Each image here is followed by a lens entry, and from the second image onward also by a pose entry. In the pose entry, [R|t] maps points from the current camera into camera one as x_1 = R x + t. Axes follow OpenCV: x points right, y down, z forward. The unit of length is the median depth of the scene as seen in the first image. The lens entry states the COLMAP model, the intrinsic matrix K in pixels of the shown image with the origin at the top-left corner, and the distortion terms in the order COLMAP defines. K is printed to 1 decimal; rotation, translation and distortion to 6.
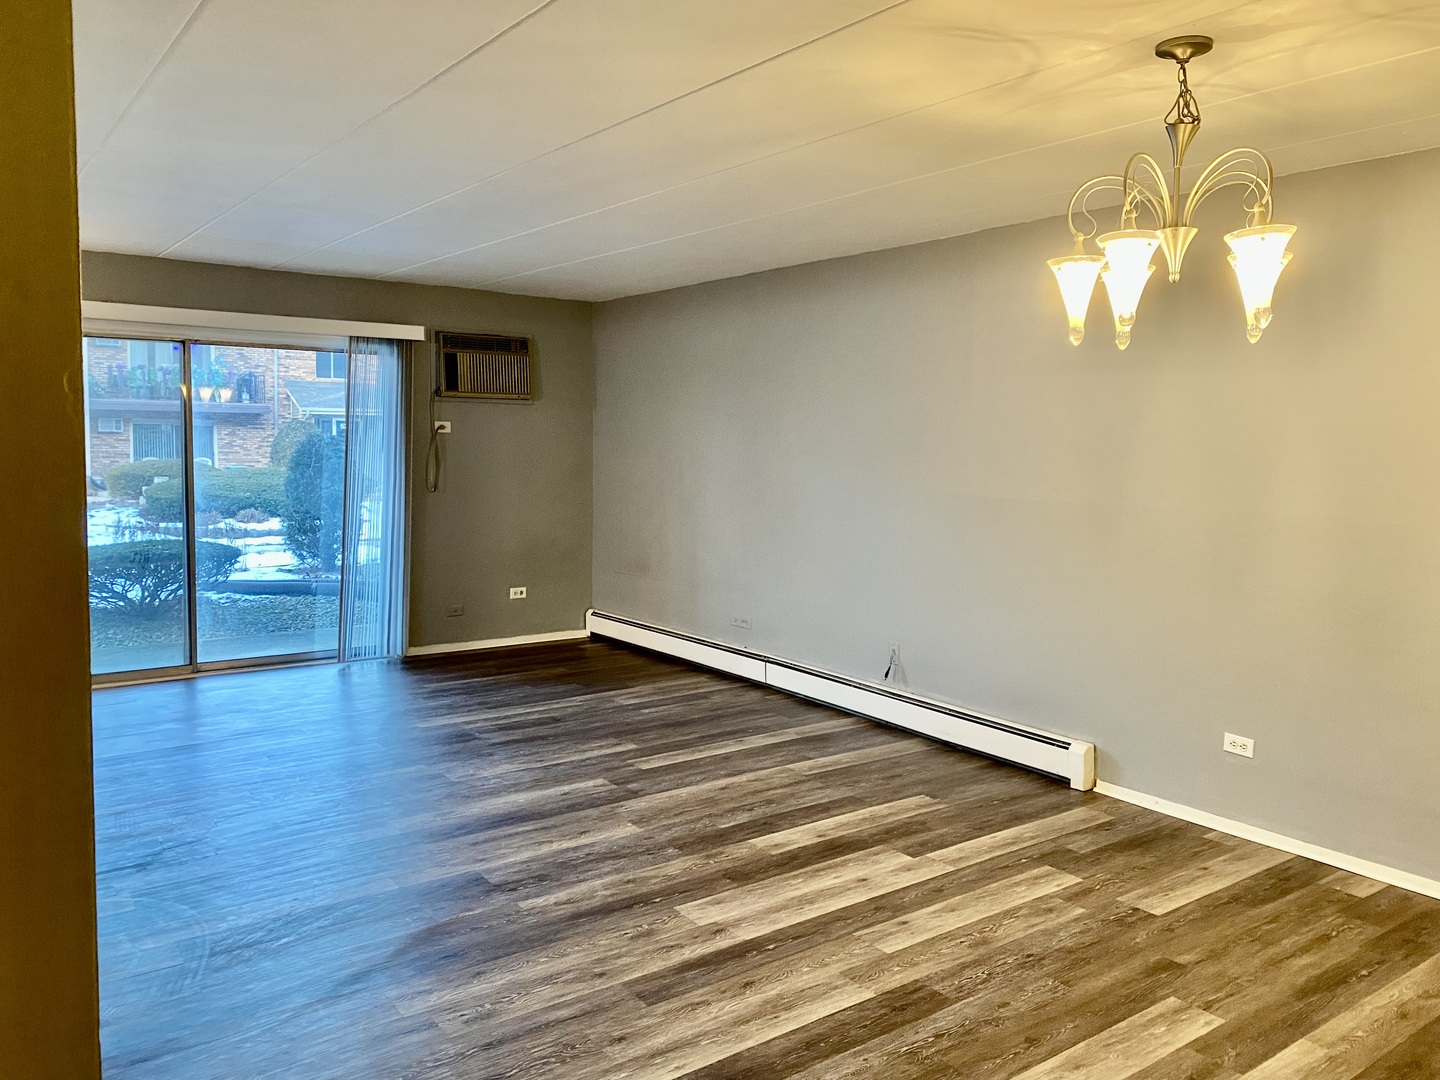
lens RADIAL K [[1095.3, 0, 720.6], [0, 1095.3, 534.5], [0, 0, 1]] dist [0.001240, -0.005054]
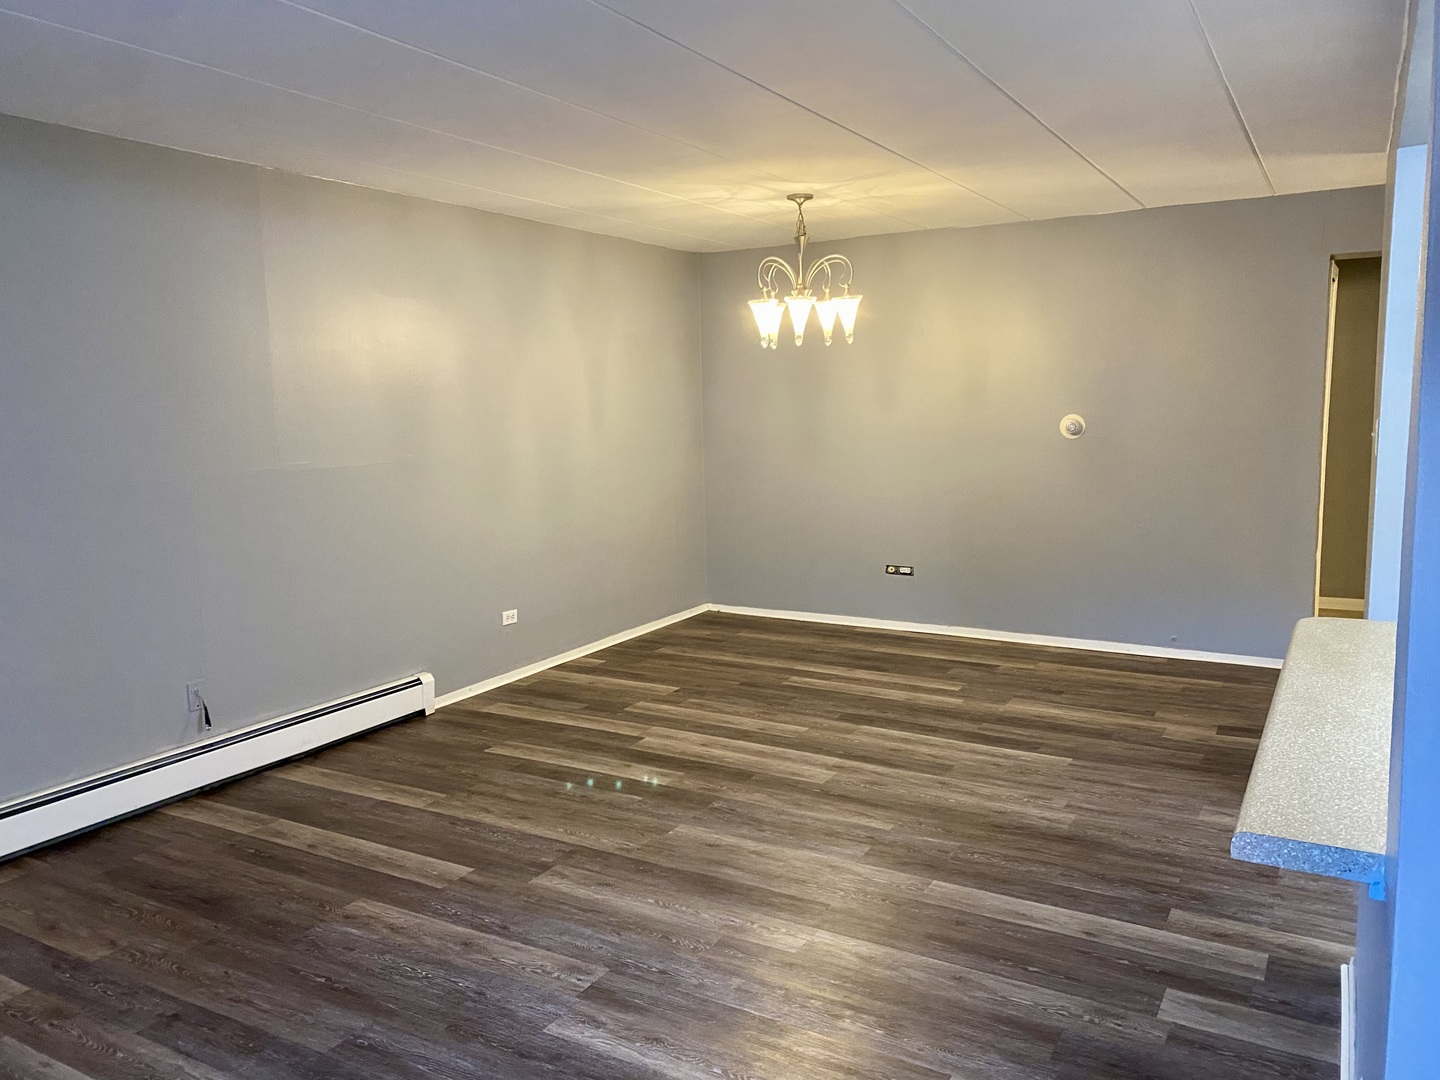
lens RADIAL K [[1107.7, 0, 719.4], [0, 1107.7, 545.1], [0, 0, 1]] dist [0.050025, -0.038690]
pose [[-0.400009, -0.137223, 0.906180, -0.851198], [0.102400, 0.975846, 0.192974, -0.133878], [-0.910773, 0.169984, -0.376295, 1.197930]]
